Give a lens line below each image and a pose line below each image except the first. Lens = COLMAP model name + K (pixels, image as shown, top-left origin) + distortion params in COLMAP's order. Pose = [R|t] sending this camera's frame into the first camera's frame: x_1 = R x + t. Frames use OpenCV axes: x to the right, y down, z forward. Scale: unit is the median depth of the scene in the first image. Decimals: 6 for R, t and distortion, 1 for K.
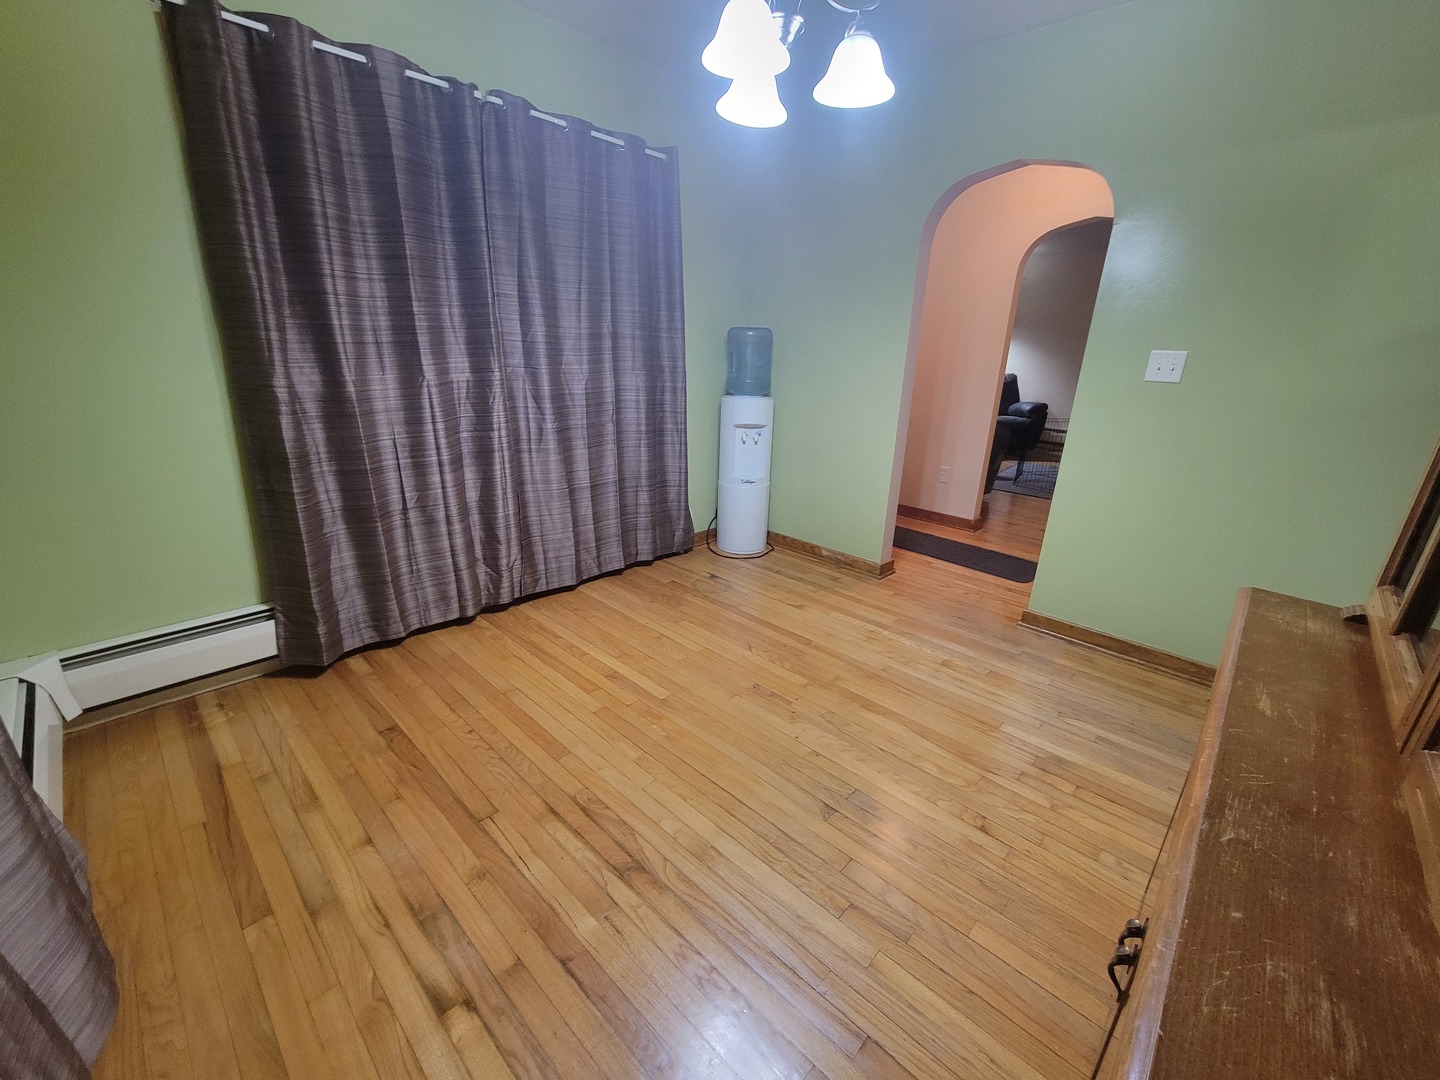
lens RADIAL K [[583.6, 0, 720.3], [0, 583.6, 549.9], [0, 0, 1]] dist [-0.000559, -0.000025]
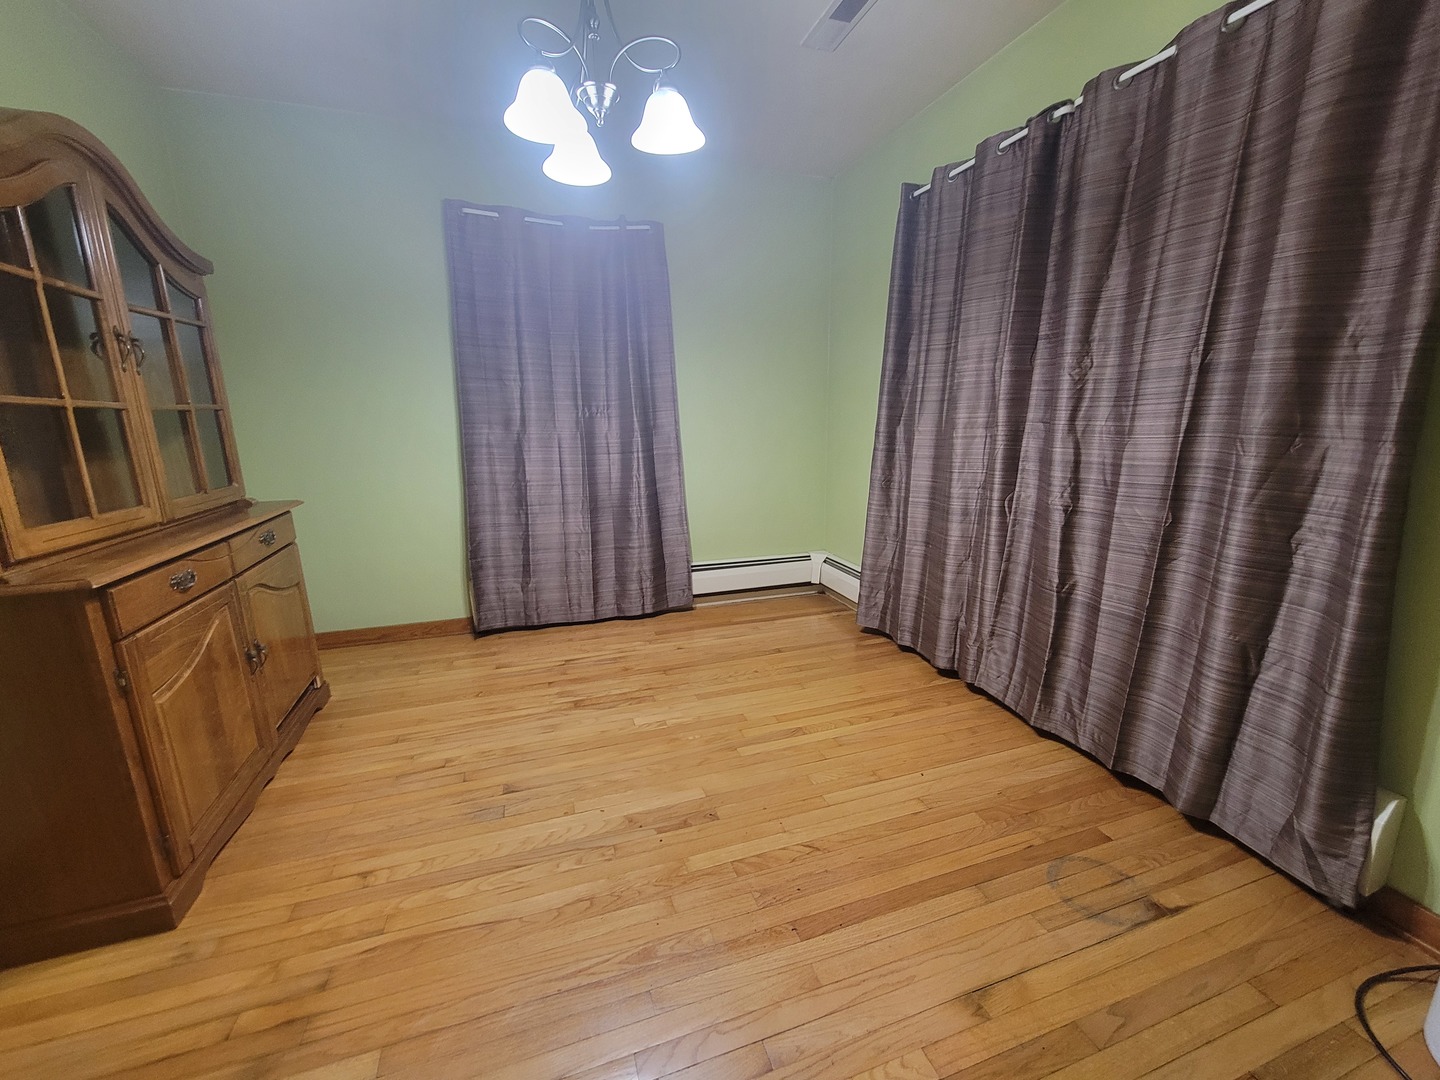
lens RADIAL K [[589.4, 0, 731.1], [0, 589.4, 551.5], [0, 0, 1]] dist [-0.001919, -0.000119]
pose [[-0.451621, 0.175790, -0.874721, 0.811225], [-0.309565, 0.888621, 0.338412, -0.415434], [0.836784, 0.423617, -0.346901, 1.412528]]
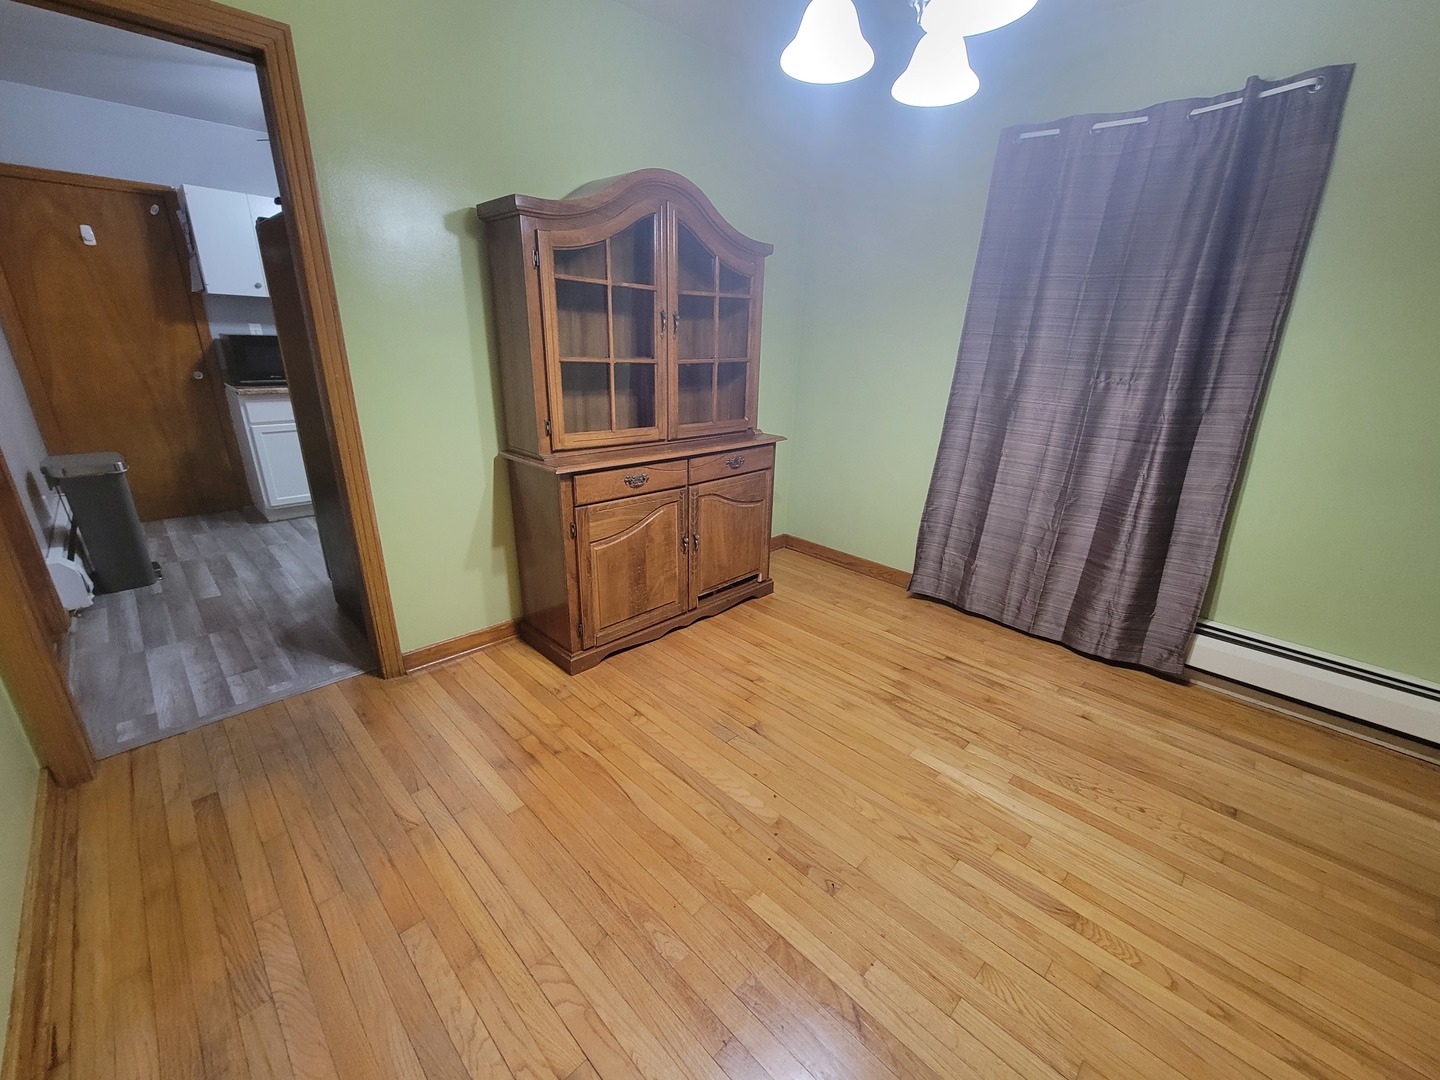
lens RADIAL K [[589.4, 0, 731.1], [0, 589.4, 551.5], [0, 0, 1]] dist [-0.001919, -0.000119]
pose [[-0.998034, -0.061472, -0.012216, 0.249536], [-0.054953, 0.764561, 0.642204, -0.570648], [-0.030137, 0.641613, -0.766436, 1.565756]]
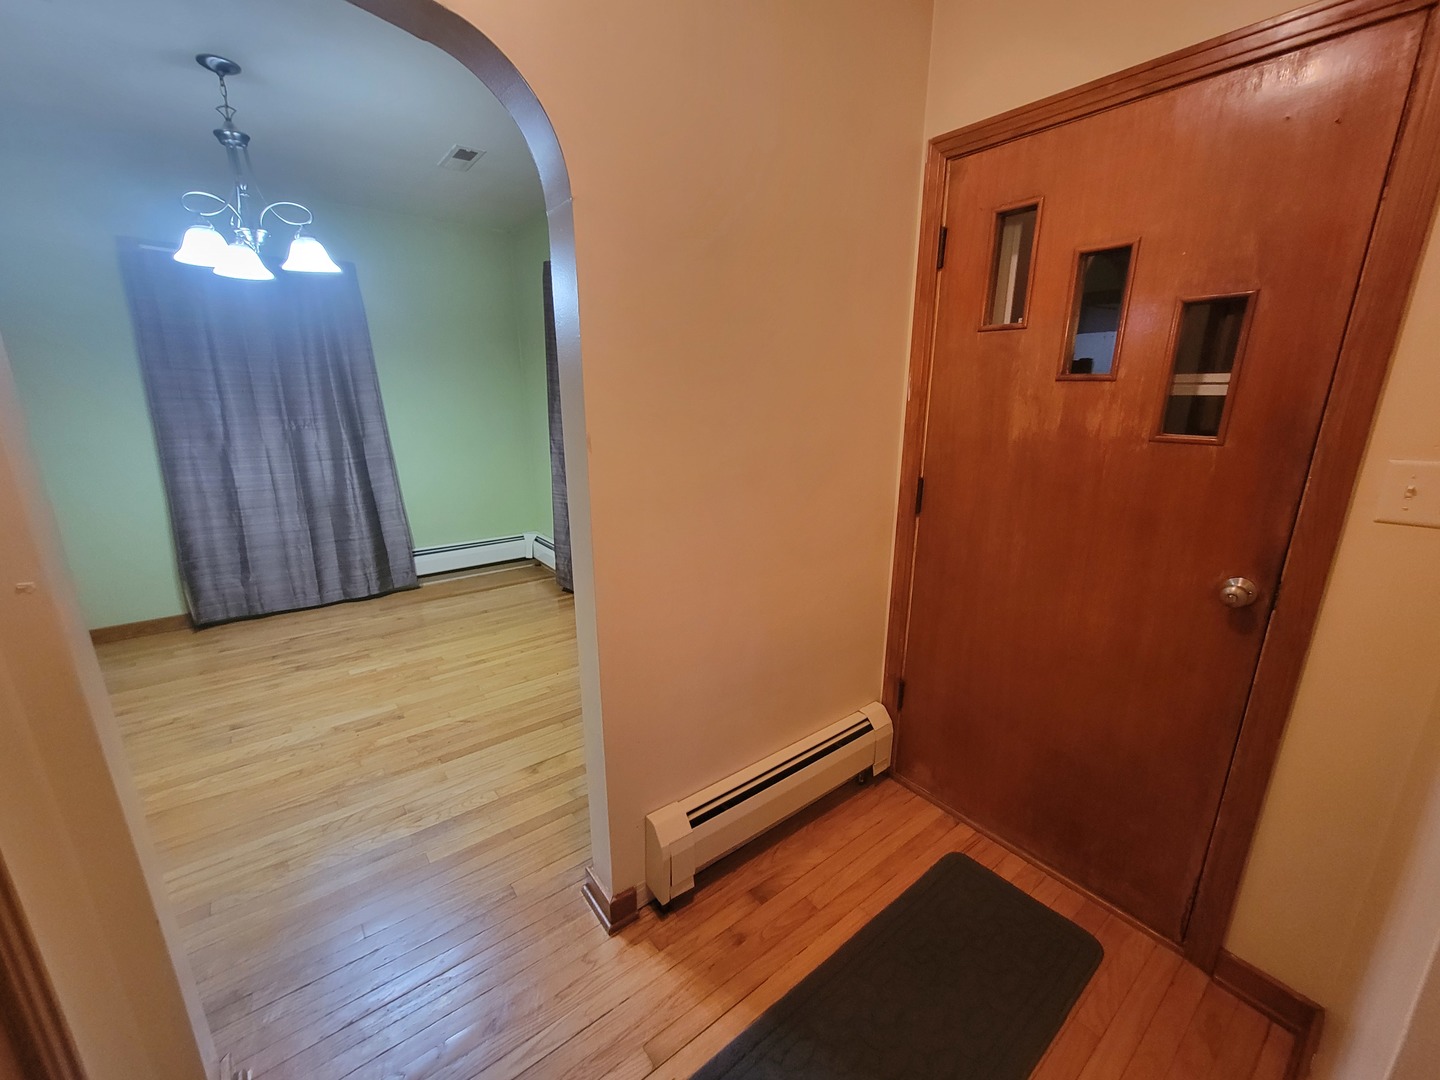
lens RADIAL K [[591.3, 0, 724.0], [0, 591.3, 549.9], [0, 0, 1]] dist [0.000889, 0.000179]
pose [[-0.138531, 0.231809, -0.962847, 1.232971], [-0.342881, 0.900866, 0.266219, -0.710180], [0.929108, 0.367022, -0.045315, 1.875275]]
